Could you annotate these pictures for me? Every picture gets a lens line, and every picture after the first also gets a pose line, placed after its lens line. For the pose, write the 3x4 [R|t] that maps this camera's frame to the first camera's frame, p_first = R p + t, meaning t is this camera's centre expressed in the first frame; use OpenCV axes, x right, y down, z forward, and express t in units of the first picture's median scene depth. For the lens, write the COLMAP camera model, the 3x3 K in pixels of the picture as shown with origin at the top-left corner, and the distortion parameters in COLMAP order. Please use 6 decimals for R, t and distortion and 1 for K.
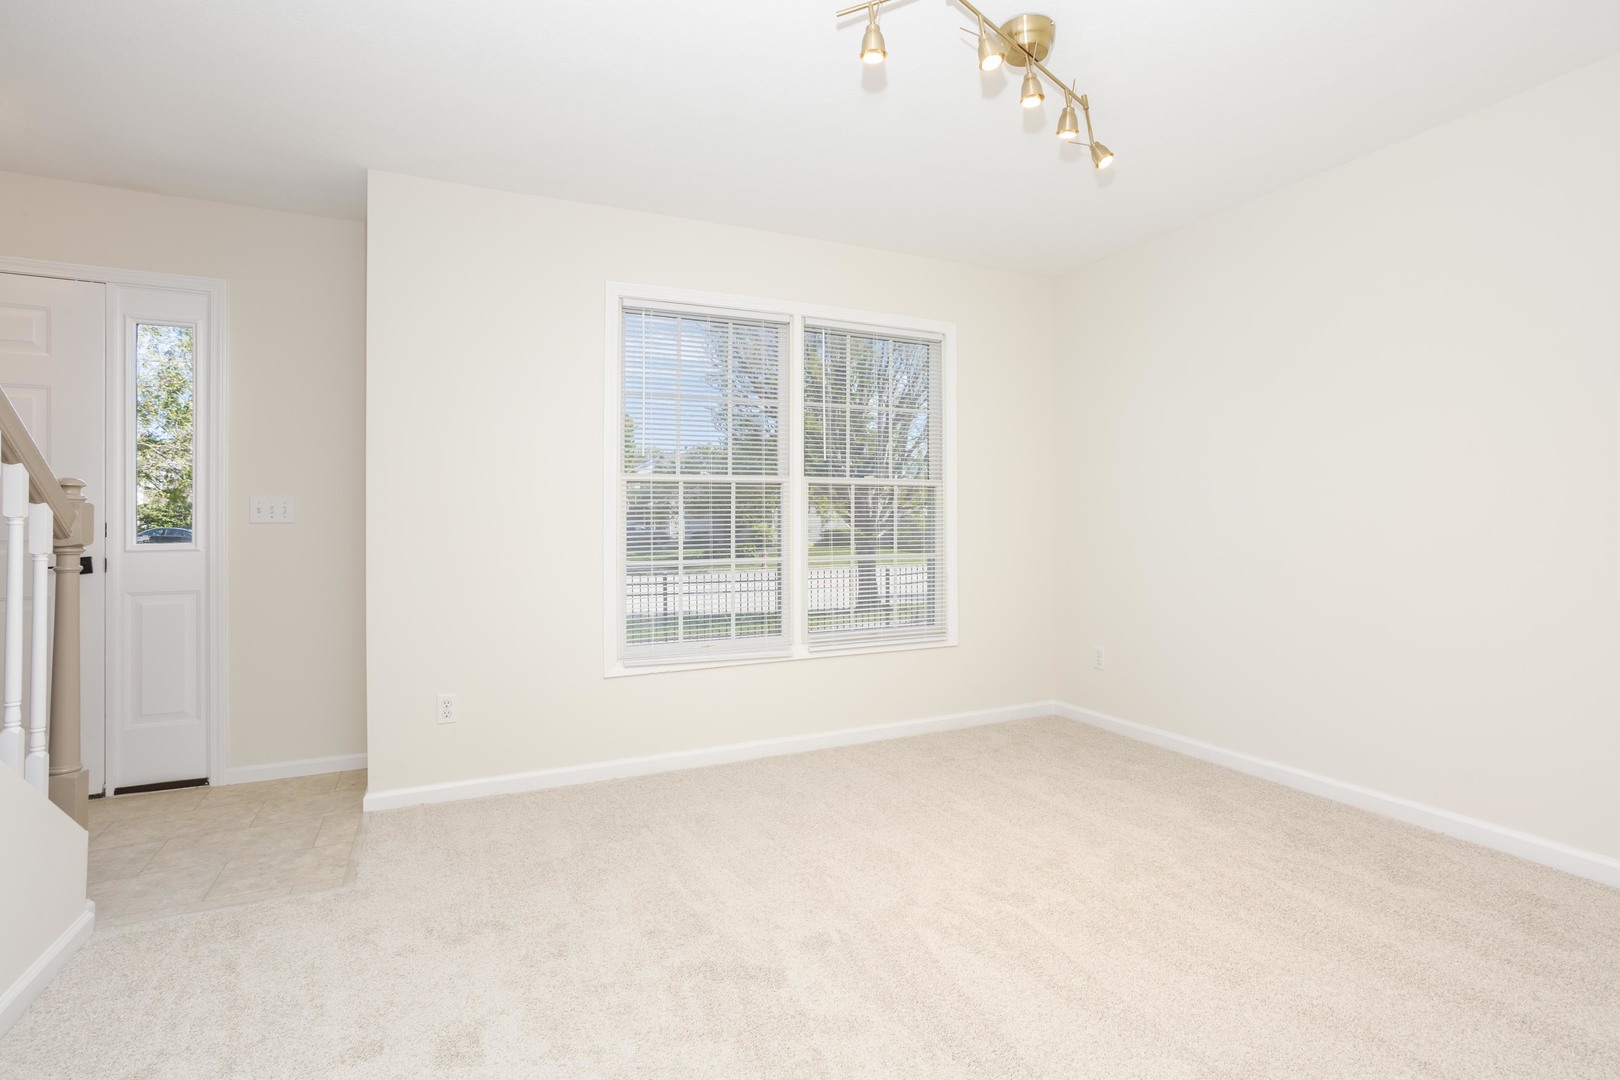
lens RADIAL K [[788.9, 0, 831.5], [0, 788.9, 539.7], [0, 0, 1]] dist [-0.054540, 0.033038]
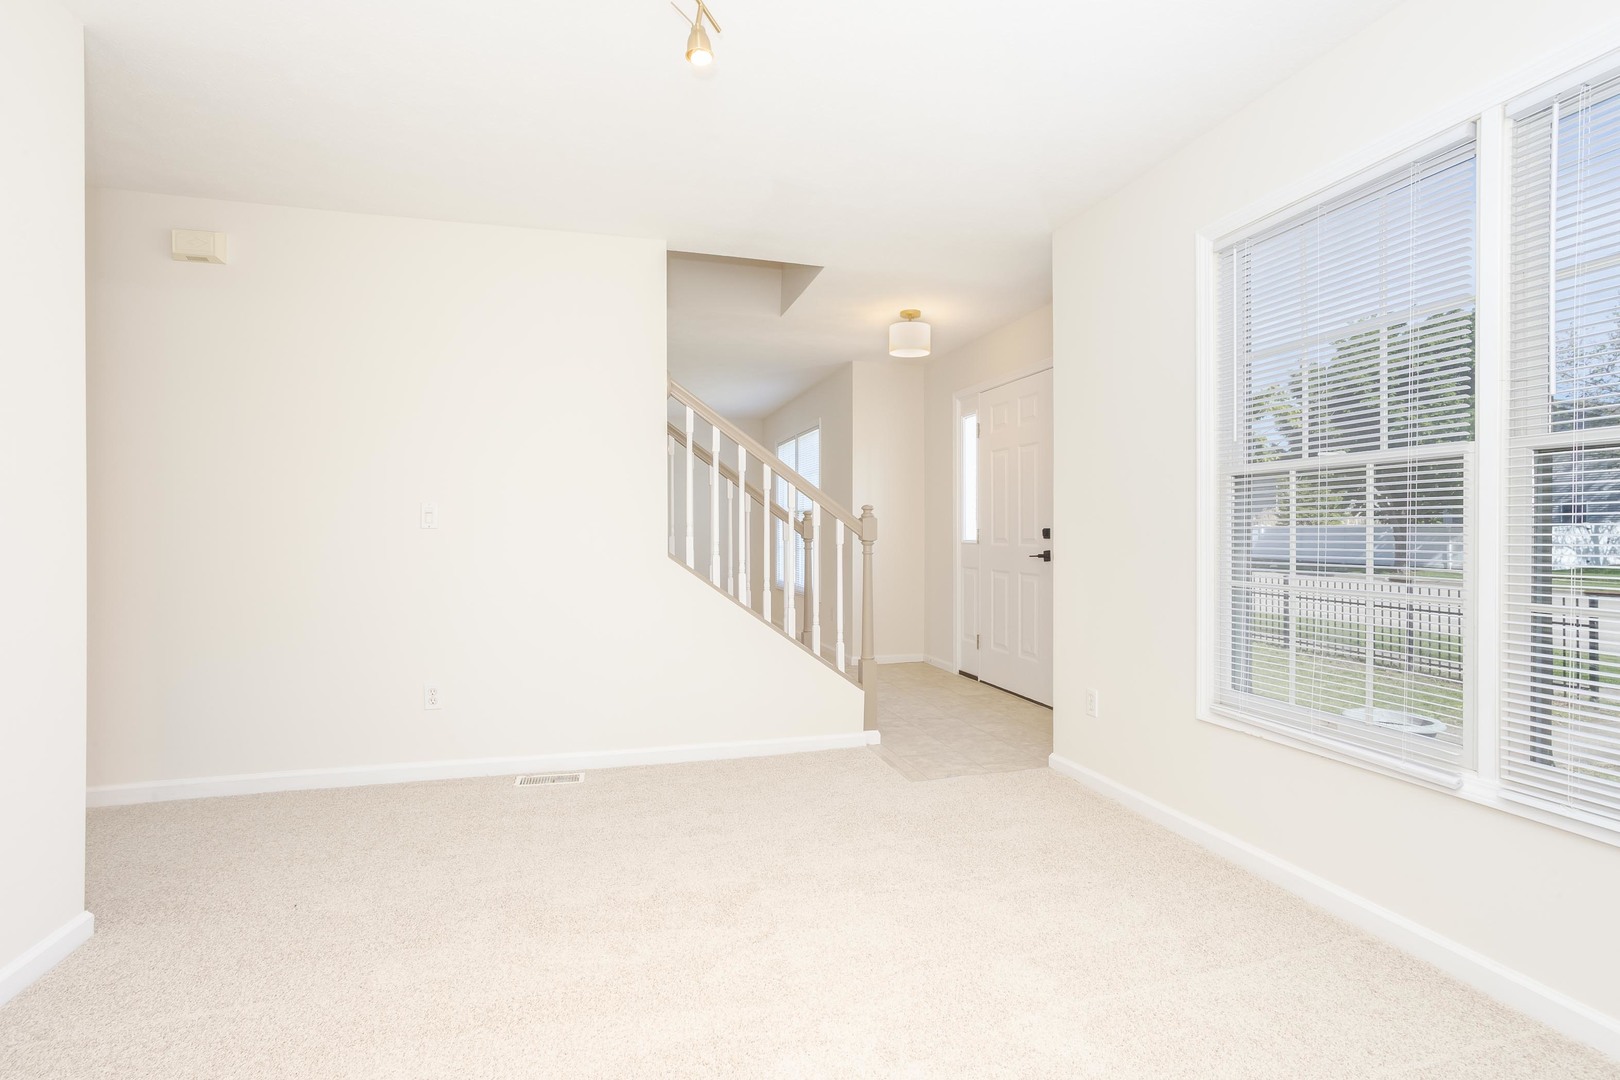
lens RADIAL K [[773.9, 0, 810.3], [0, 773.9, 536.2], [0, 0, 1]] dist [-0.057712, 0.029435]
pose [[-0.196300, 0.012121, -0.980469, 0.705579], [-0.014192, 0.999784, 0.015201, -0.025581], [0.980441, 0.016899, -0.196085, 0.938780]]
